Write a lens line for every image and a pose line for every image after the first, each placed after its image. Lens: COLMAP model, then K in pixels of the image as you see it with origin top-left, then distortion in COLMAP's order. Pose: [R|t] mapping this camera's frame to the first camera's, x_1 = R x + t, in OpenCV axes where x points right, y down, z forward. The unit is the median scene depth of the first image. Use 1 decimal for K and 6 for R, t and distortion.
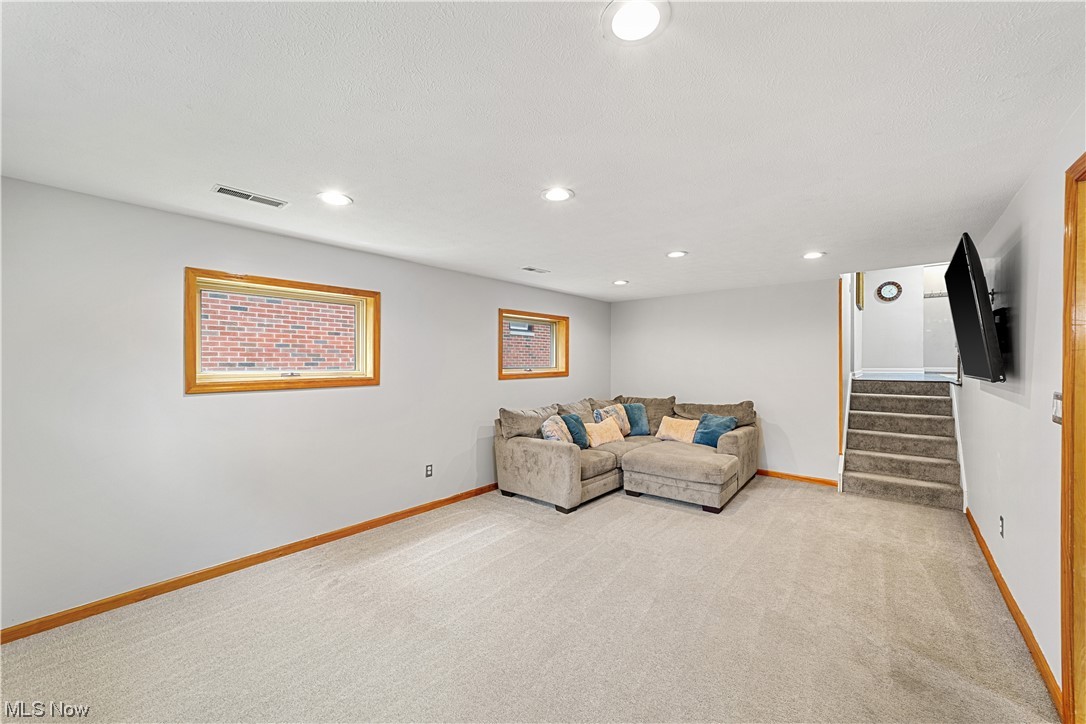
lens RADIAL K [[416.7, 0, 544.7], [0, 416.7, 364.9], [0, 0, 1]] dist [-0.017508, 0.007884]
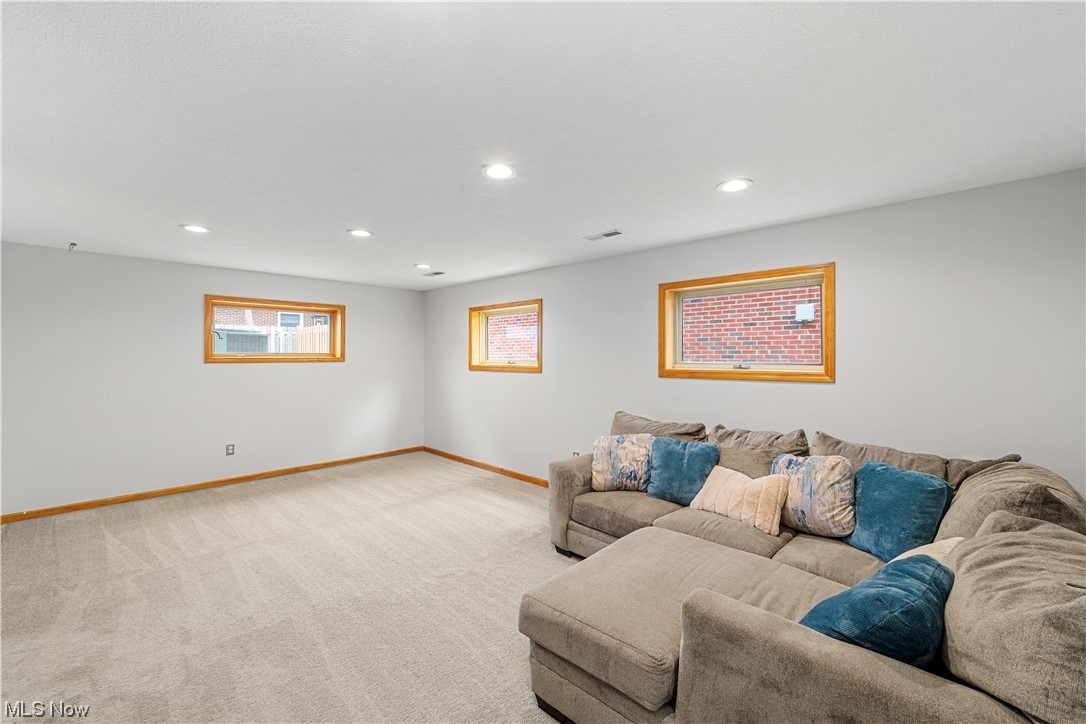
lens RADIAL K [[416.7, 0, 544.7], [0, 416.7, 364.9], [0, 0, 1]] dist [-0.017508, 0.007884]
pose [[-0.034552, 0.021908, -0.999163, 0.630885], [-0.005132, 0.999743, 0.022098, -0.002182], [0.999390, 0.005891, -0.034431, 0.795336]]
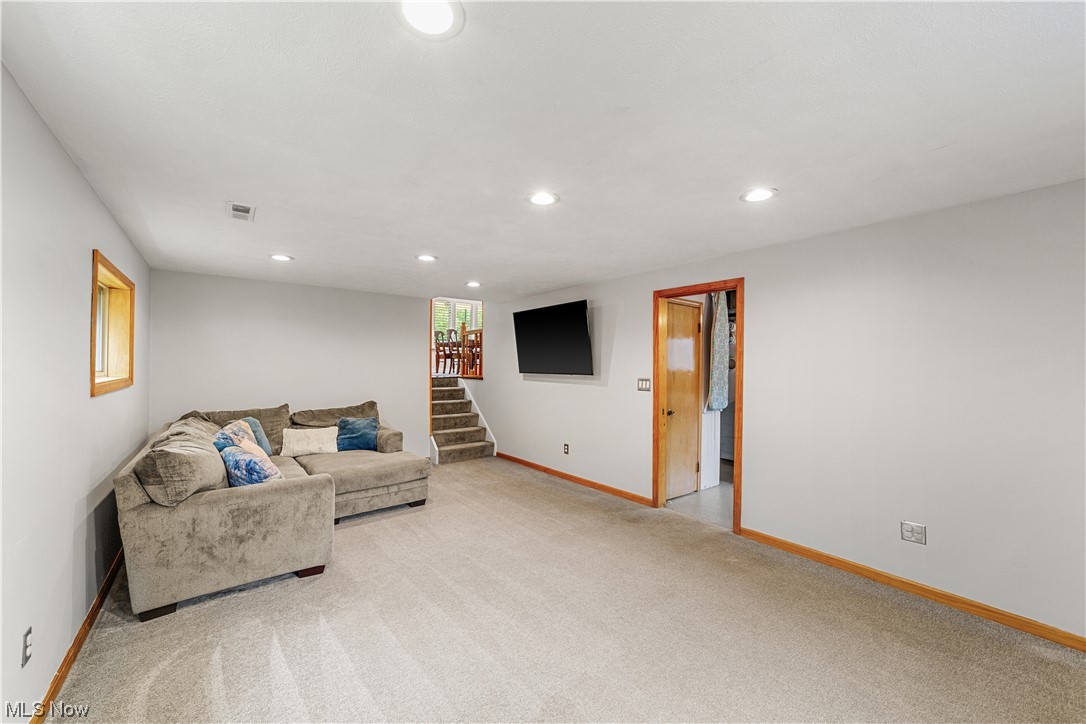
lens RADIAL K [[416.7, 0, 544.7], [0, 416.7, 364.9], [0, 0, 1]] dist [-0.017508, 0.007884]
pose [[0.194823, 0.002861, 0.980834, -0.461385], [-0.003201, 0.999992, -0.002281, -0.002075], [-0.980833, -0.002696, 0.194831, 0.384470]]
